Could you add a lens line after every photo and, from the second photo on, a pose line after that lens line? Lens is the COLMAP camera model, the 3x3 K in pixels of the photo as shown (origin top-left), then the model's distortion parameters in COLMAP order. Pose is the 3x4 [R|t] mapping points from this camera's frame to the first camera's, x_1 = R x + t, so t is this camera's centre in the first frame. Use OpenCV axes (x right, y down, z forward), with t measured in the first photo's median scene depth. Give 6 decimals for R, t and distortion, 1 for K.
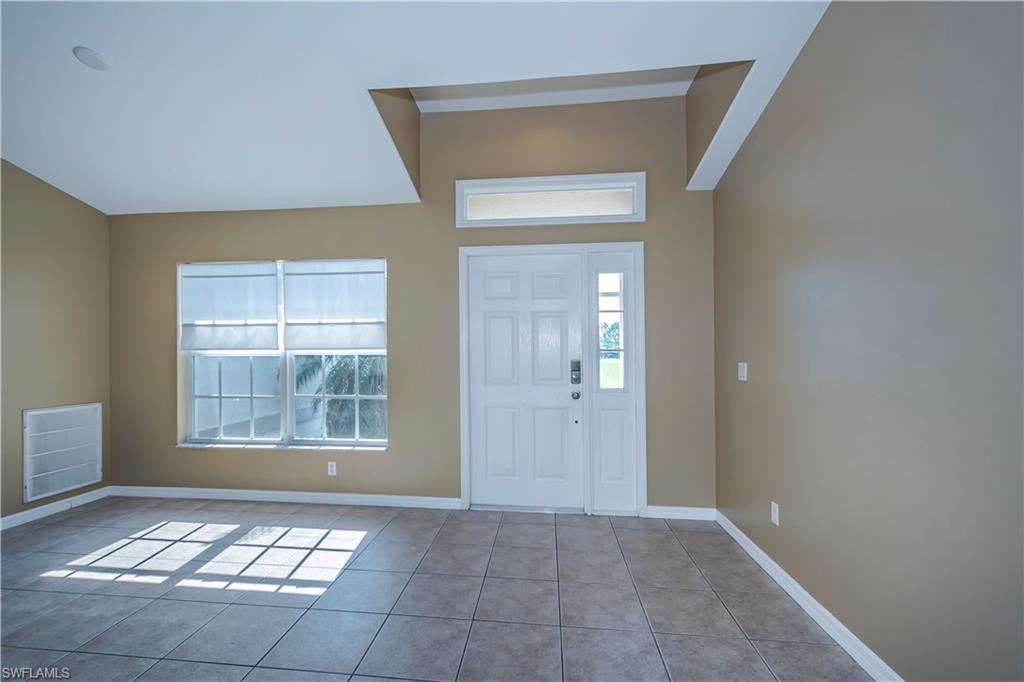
lens RADIAL K [[451.6, 0, 496.2], [0, 451.6, 350.2], [0, 0, 1]] dist [-0.000213, 0.000073]
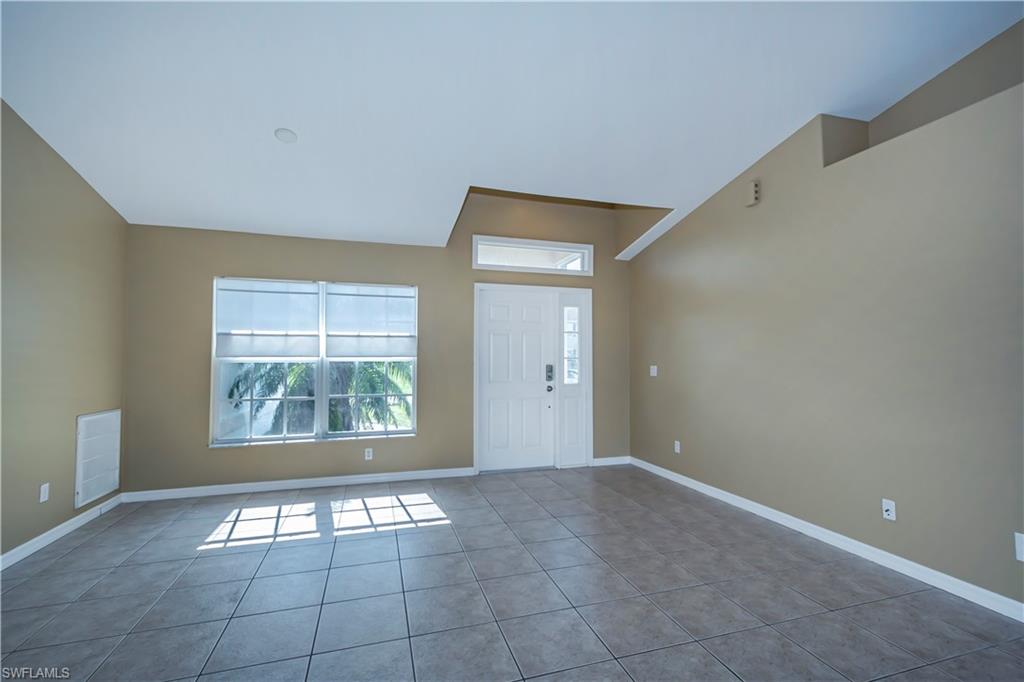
lens RADIAL K [[445.6, 0, 515.3], [0, 445.6, 346.2], [0, 0, 1]] dist [-0.003089, -0.000573]
pose [[0.913144, 0.013566, 0.407412, -0.500492], [-0.002959, 0.999640, -0.026654, 0.000129], [-0.407627, 0.023133, 0.912855, -0.273997]]
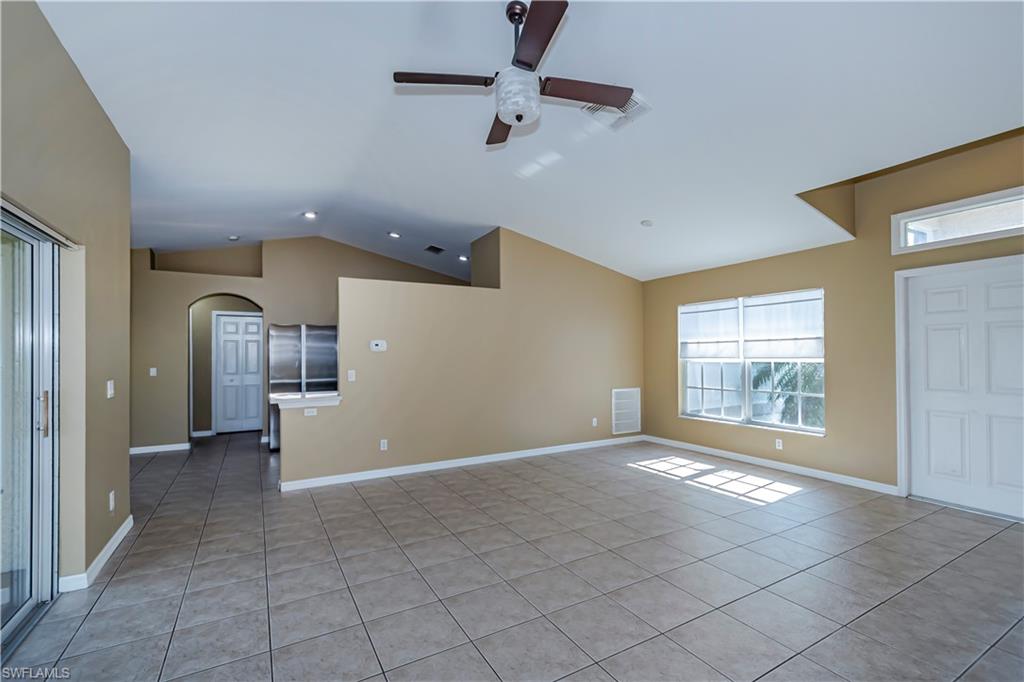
lens RADIAL K [[442.9, 0, 512.9], [0, 442.9, 356.1], [0, 0, 1]] dist [0.003786, 0.000049]
pose [[0.592756, -0.000073, -0.805382, 0.250127], [0.007668, 0.999955, 0.005553, -0.022435], [0.805346, -0.009467, 0.592730, -0.464363]]
